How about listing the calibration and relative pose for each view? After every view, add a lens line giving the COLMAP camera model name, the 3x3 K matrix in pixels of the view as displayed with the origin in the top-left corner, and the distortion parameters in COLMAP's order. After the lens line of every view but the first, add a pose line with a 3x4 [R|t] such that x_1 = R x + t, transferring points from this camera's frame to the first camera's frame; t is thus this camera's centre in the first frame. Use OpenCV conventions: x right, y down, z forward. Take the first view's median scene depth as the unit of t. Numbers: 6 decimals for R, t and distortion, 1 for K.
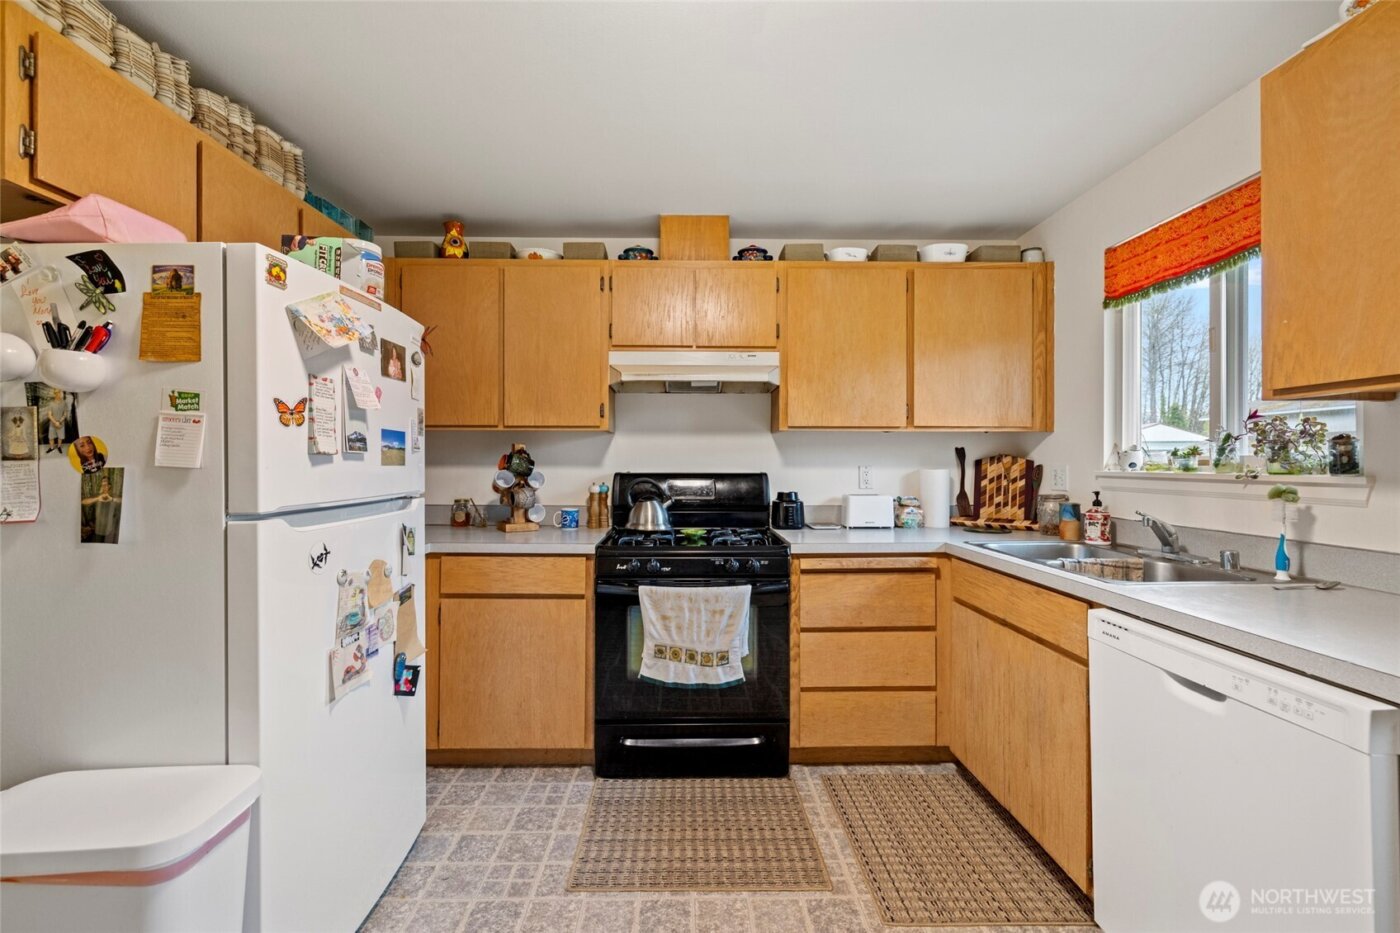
lens RADIAL K [[592.6, 0, 695.9], [0, 592.6, 463.6], [0, 0, 1]] dist [0.000861, 0.000014]
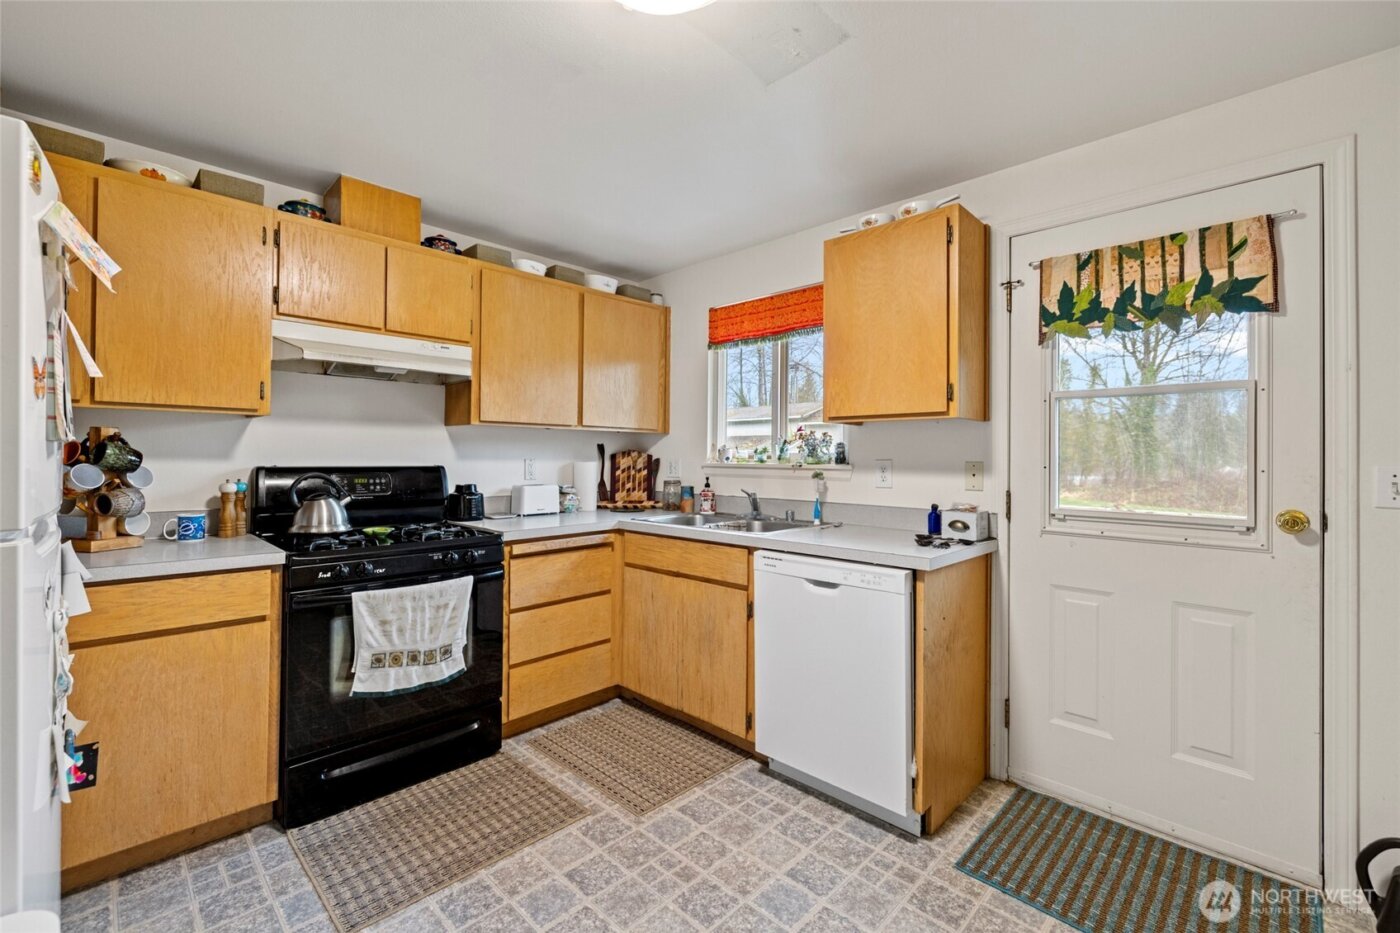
lens RADIAL K [[595.0, 0, 690.6], [0, 595.0, 457.1], [0, 0, 1]] dist [0.000699, -0.000091]
pose [[0.715918, 0.003840, 0.698174, -0.347313], [-0.004602, 0.999989, -0.000781, -0.000084], [-0.698170, -0.002654, 0.715928, 0.000862]]
